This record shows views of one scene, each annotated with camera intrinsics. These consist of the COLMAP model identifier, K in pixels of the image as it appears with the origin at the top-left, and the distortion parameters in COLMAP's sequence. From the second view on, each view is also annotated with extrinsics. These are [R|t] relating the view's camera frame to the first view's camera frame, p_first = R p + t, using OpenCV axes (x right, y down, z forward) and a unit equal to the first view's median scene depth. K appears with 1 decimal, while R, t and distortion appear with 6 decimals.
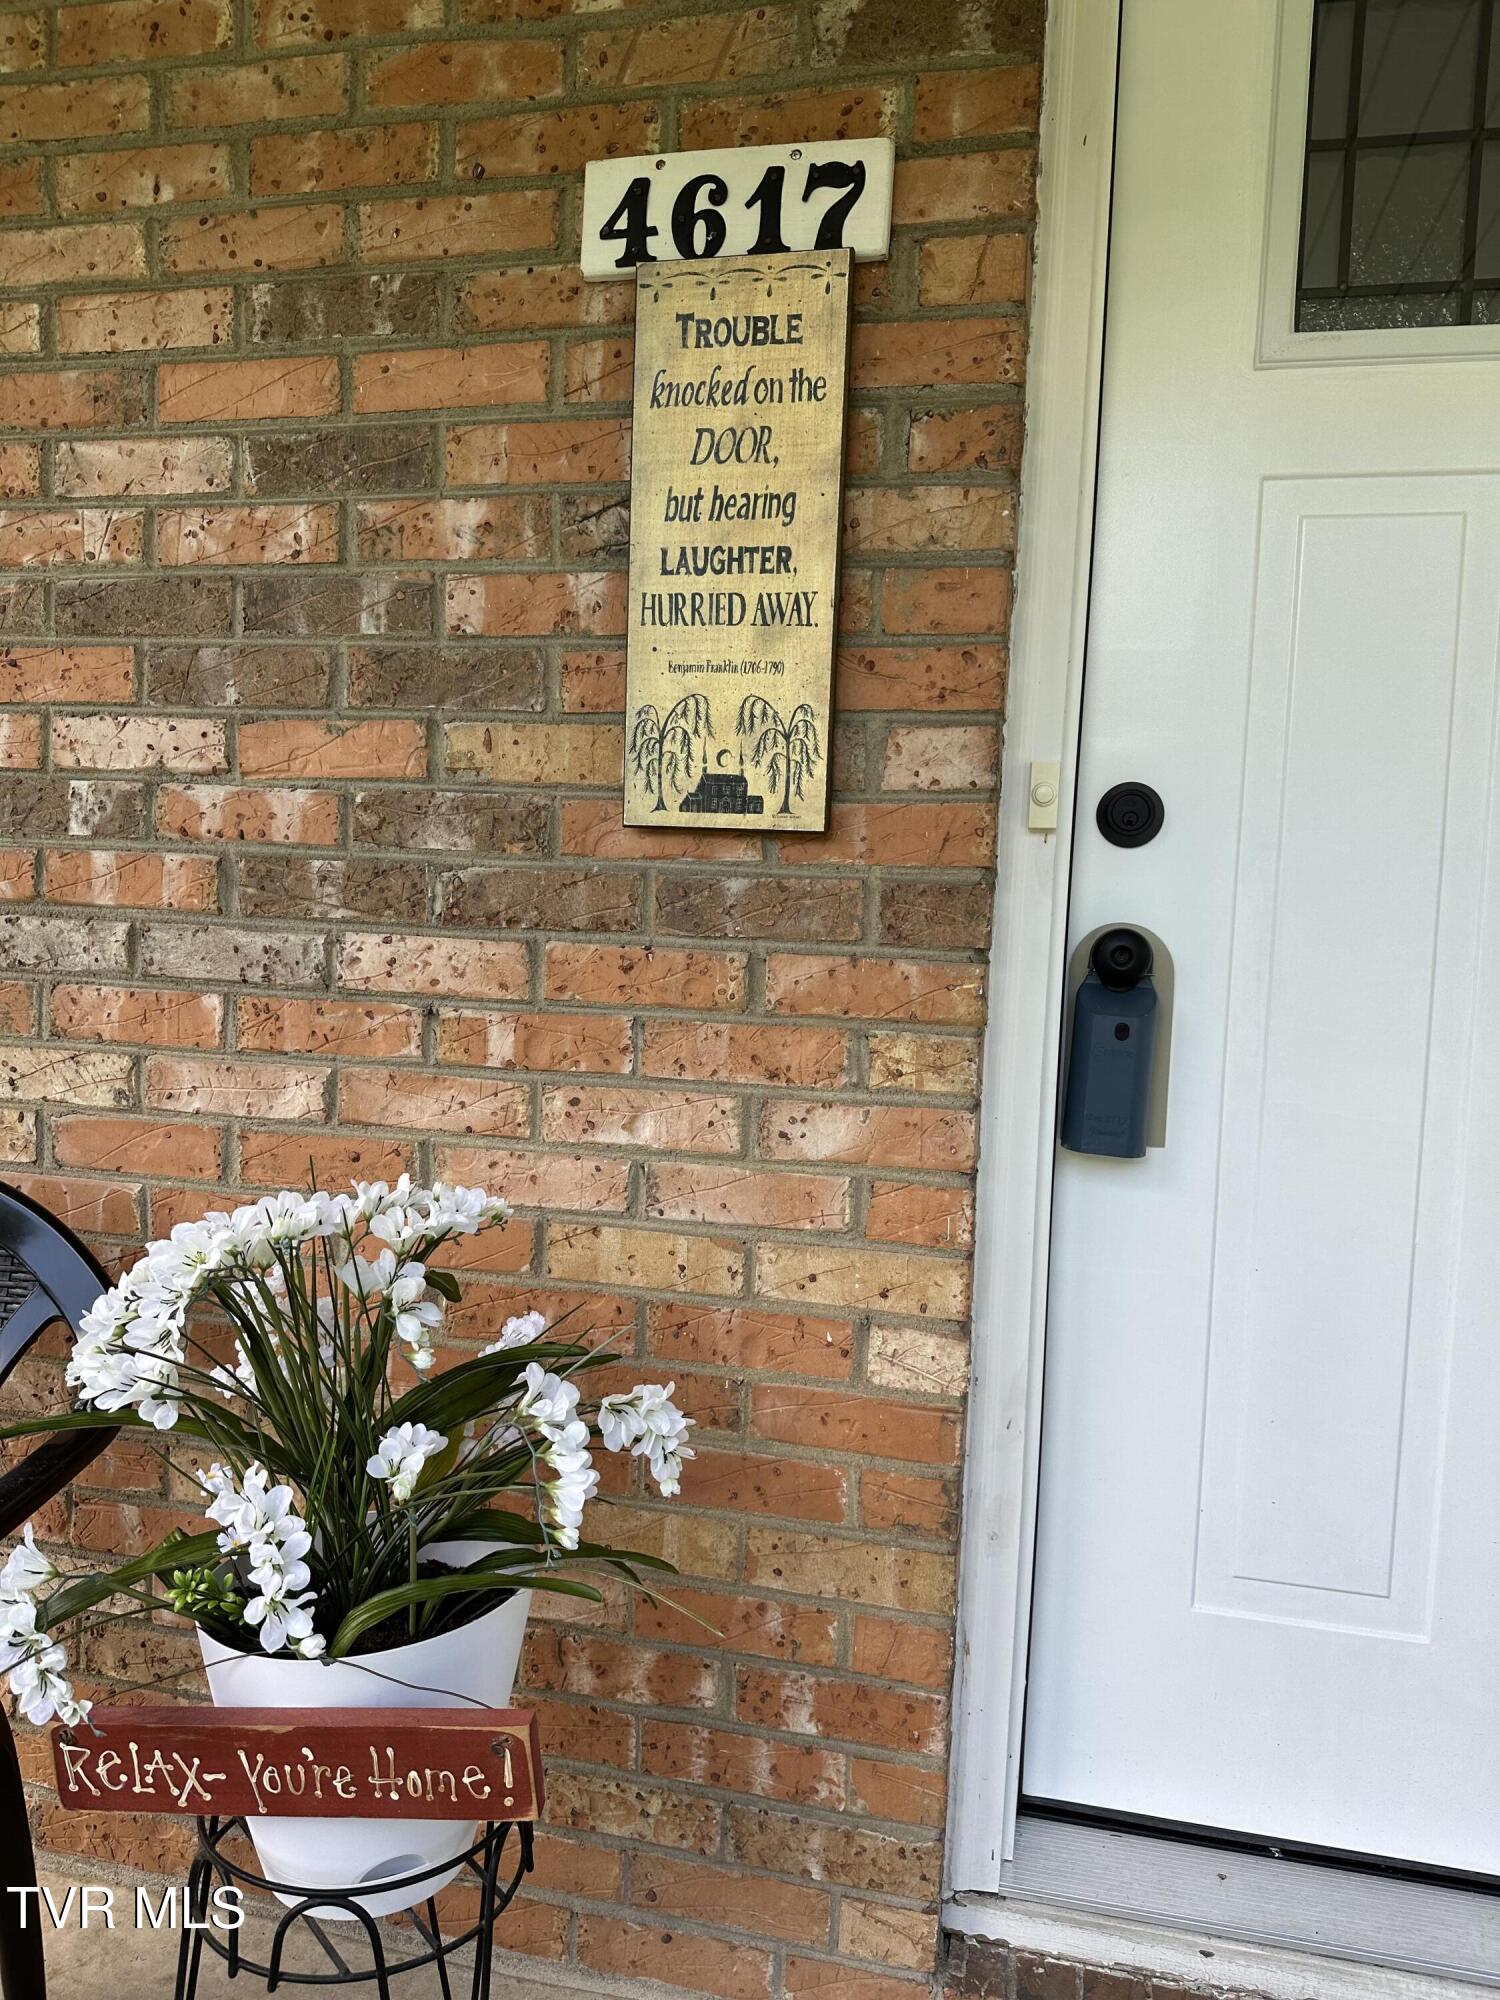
lens RADIAL K [[1387.7, 0, 750.0], [0, 1387.7, 1000.0], [0, 0, 1]] dist [0.025996, -0.047824]
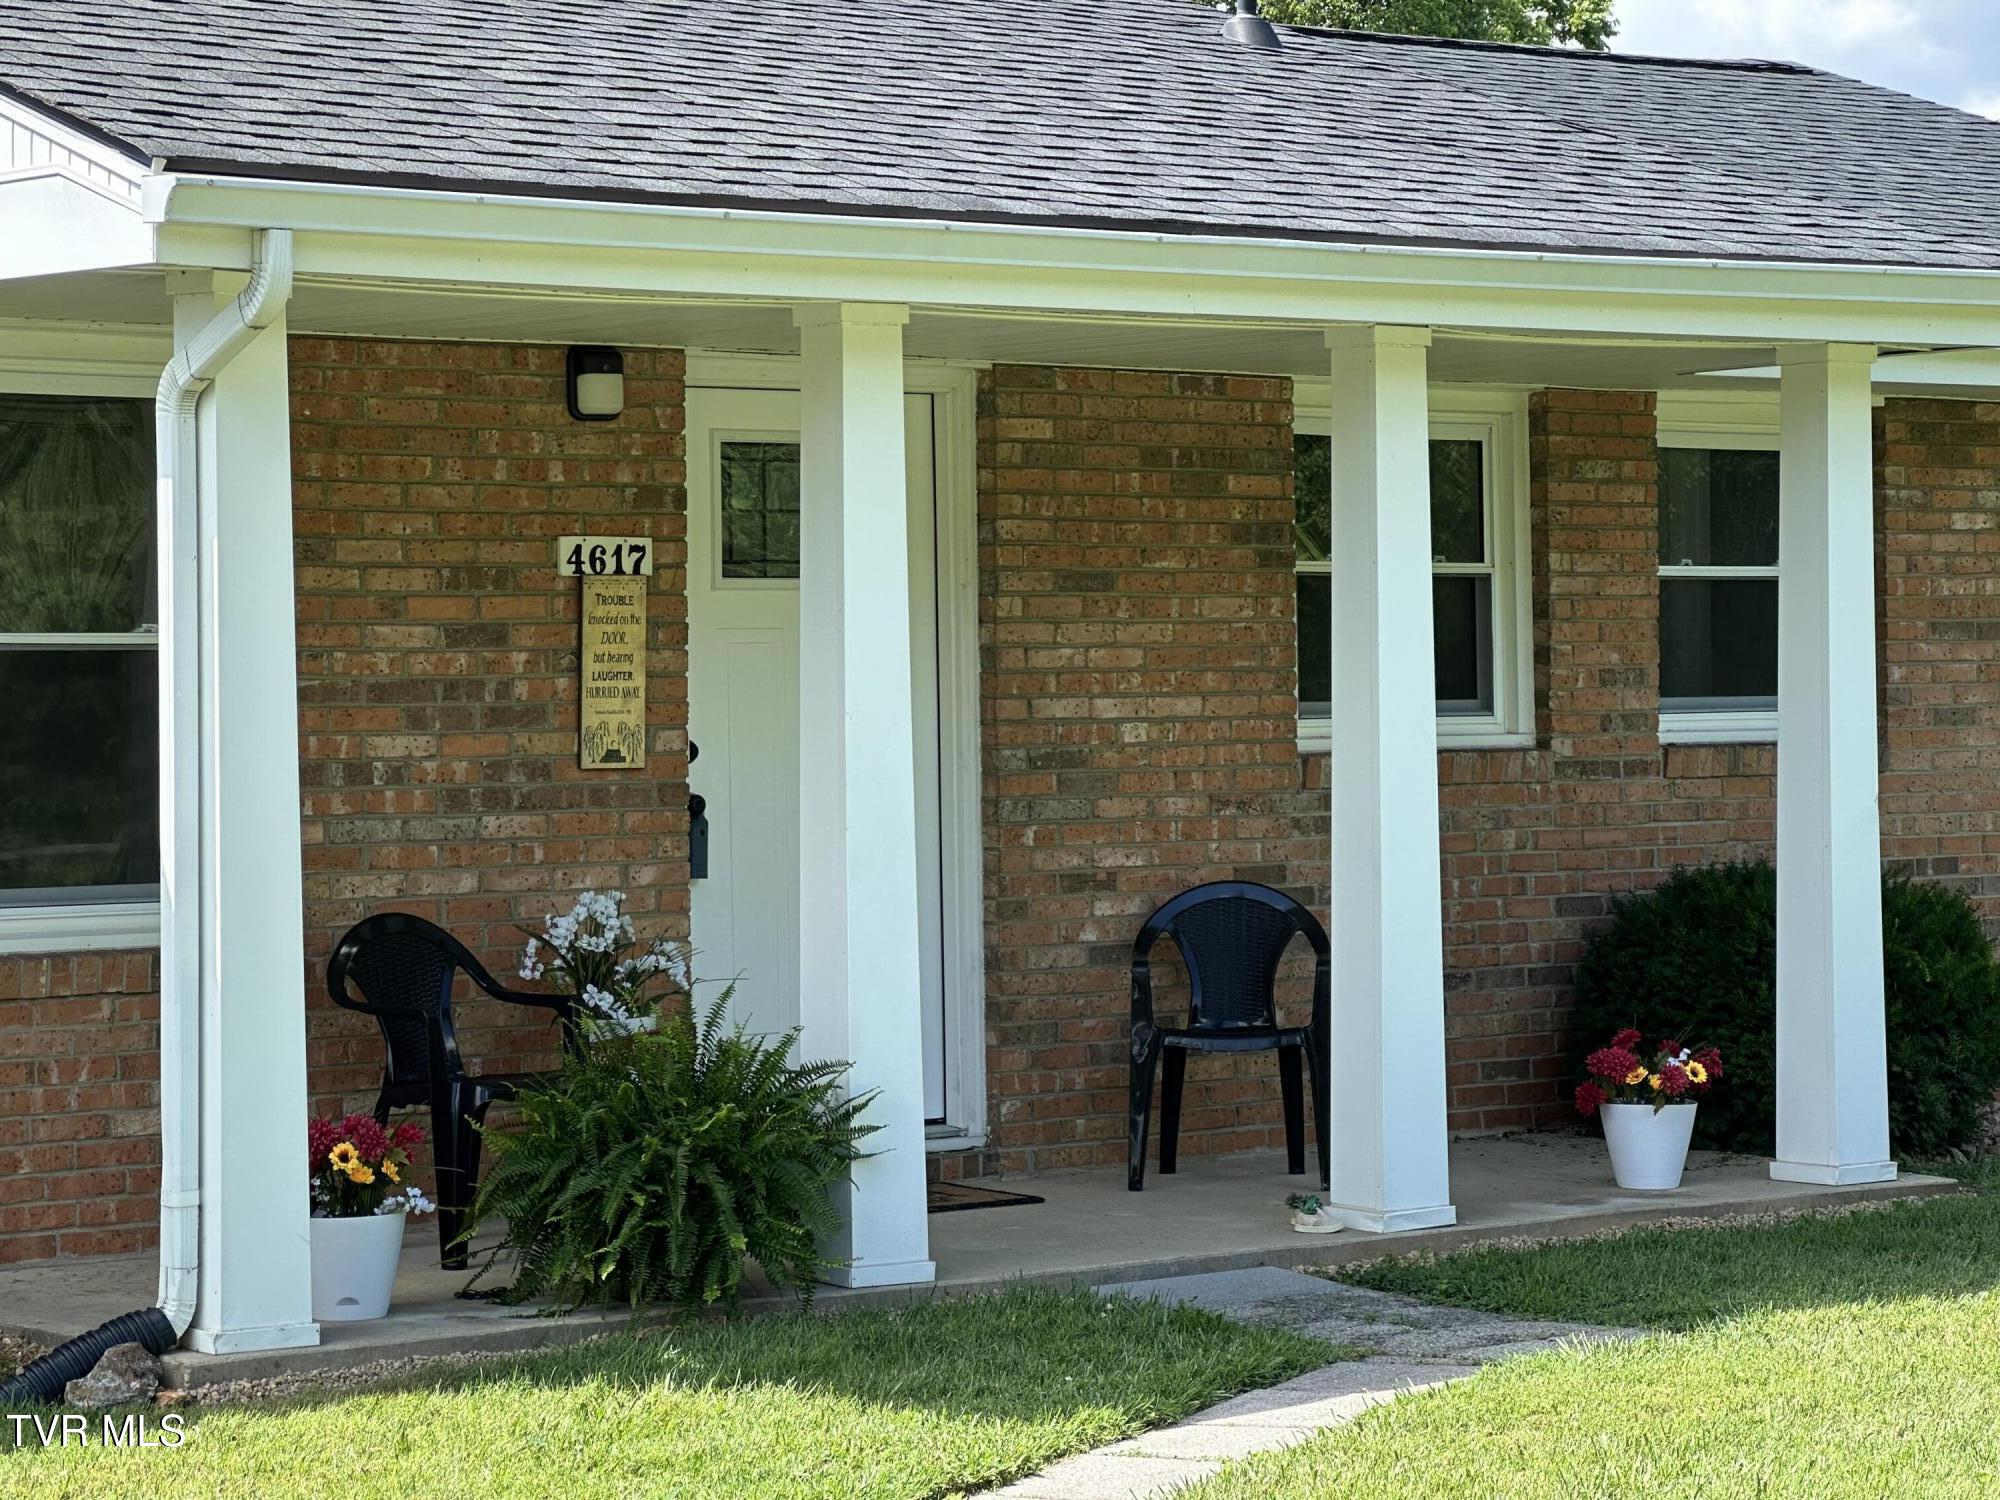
lens RADIAL K [[4901.8, 0, 1000.0], [0, 4901.8, 750.0], [0, 0, 1]] dist [-0.369921, 9.268526]
pose [[0.641286, -0.055769, 0.765273, -6.482048], [0.098336, 0.995104, -0.009886, 0.012315], [-0.760975, 0.081593, 0.643630, -5.454642]]
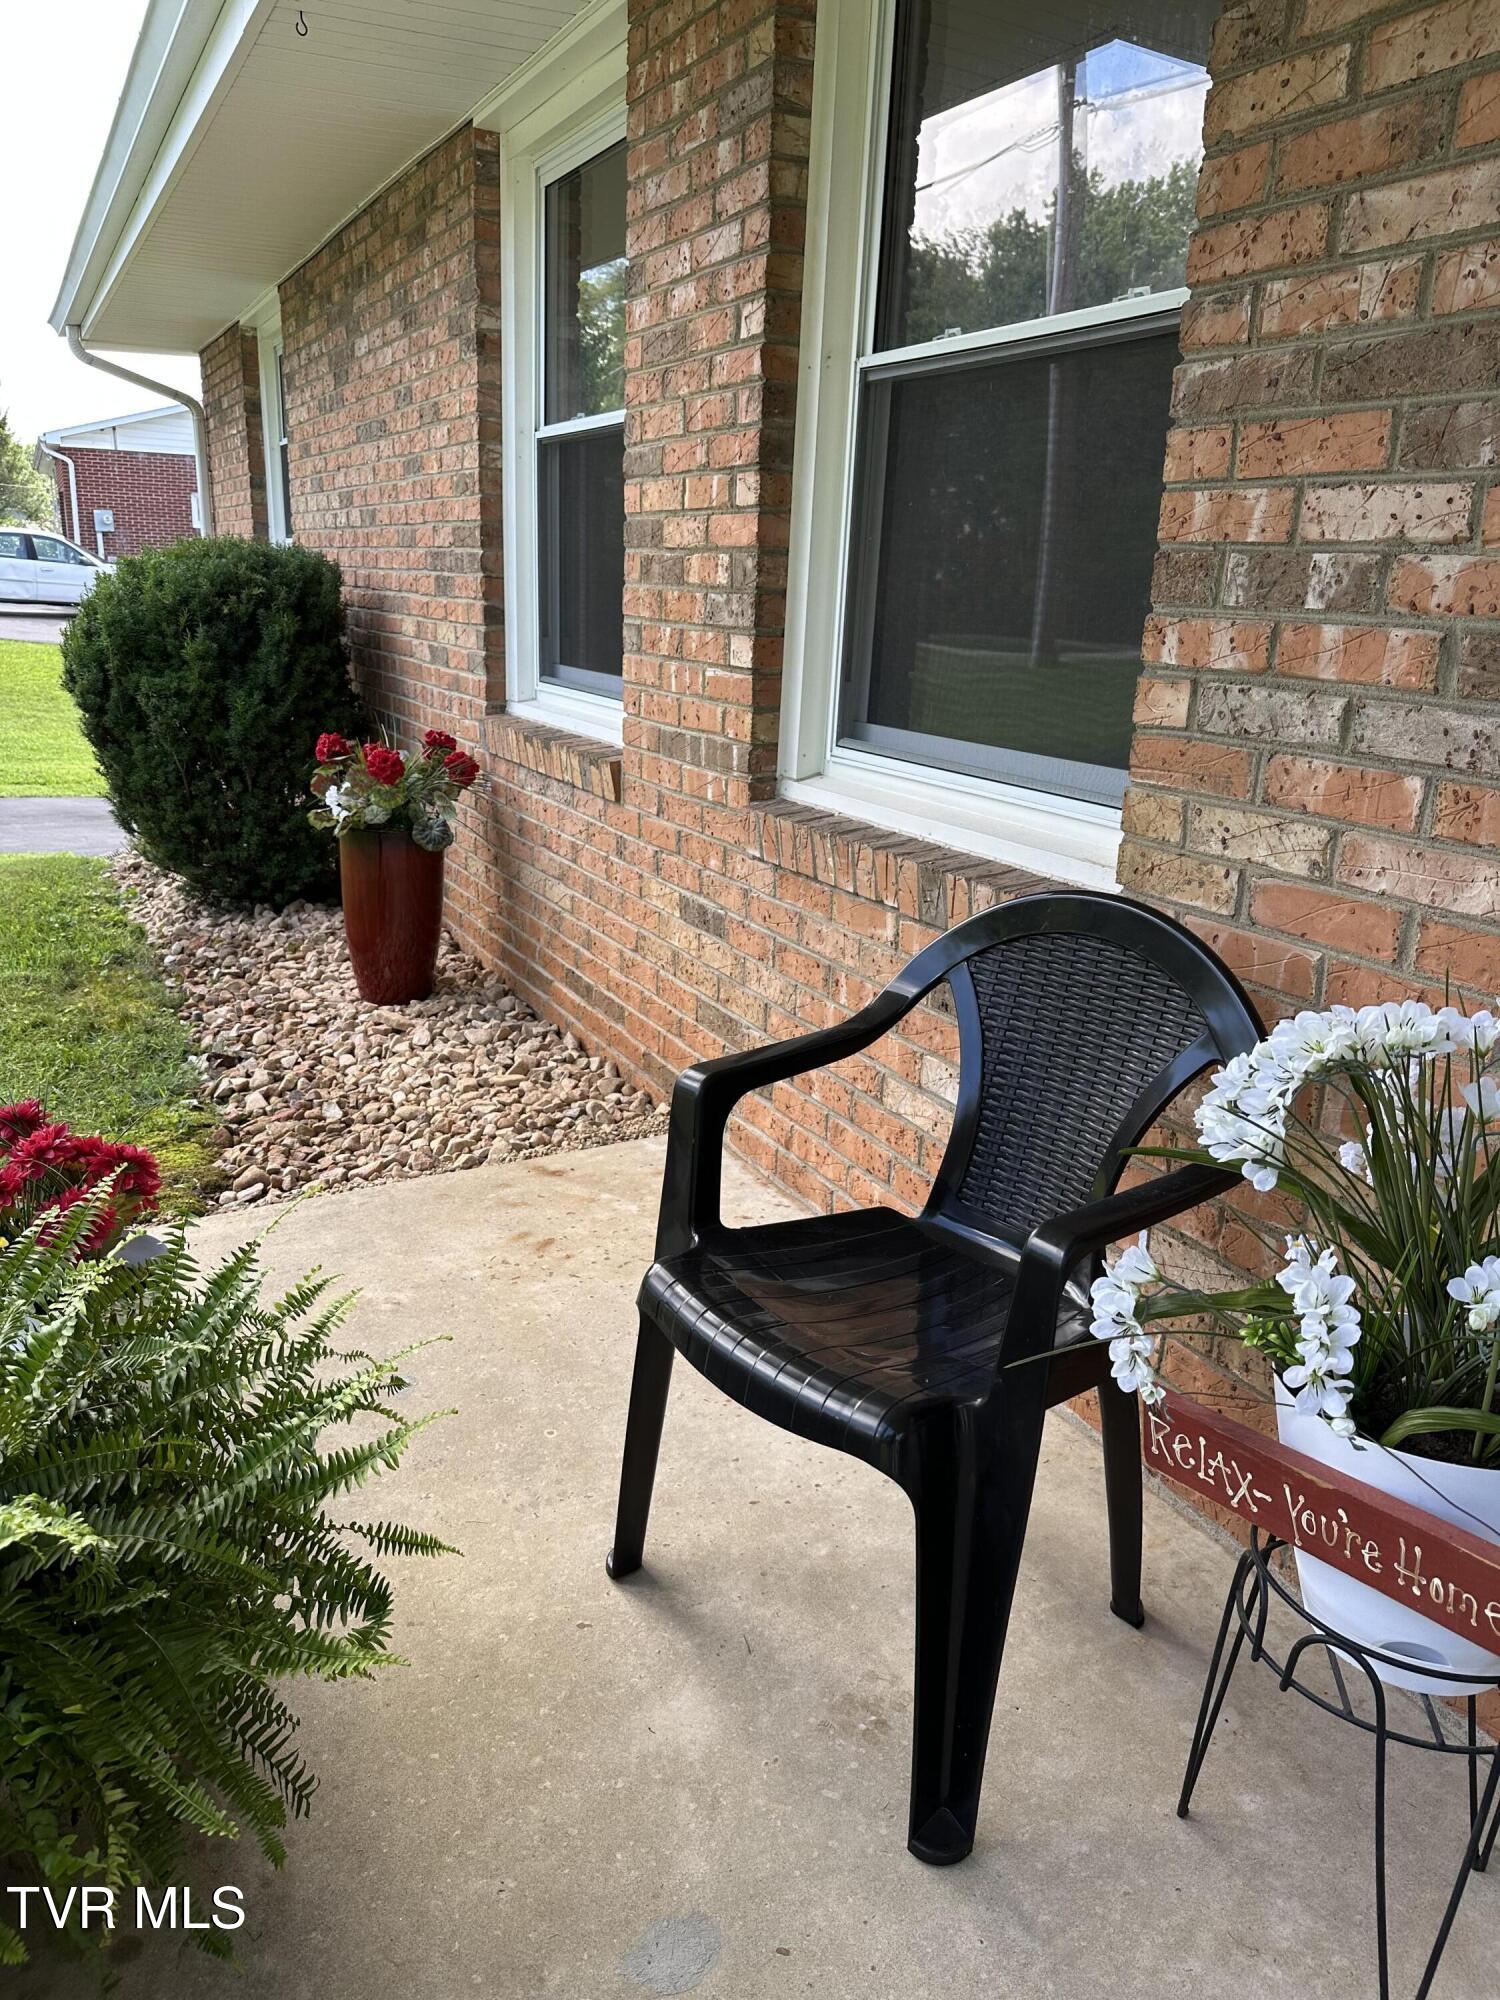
lens RADIAL K [[1392.8, 0, 778.2], [0, 1392.8, 1002.1], [0, 0, 1]] dist [-0.001865, -0.007064]
pose [[0.661815, 0.201741, -0.722012, 0.058185], [-0.064197, 0.974824, 0.213536, -0.030423], [0.746914, -0.094970, 0.658104, 0.002506]]
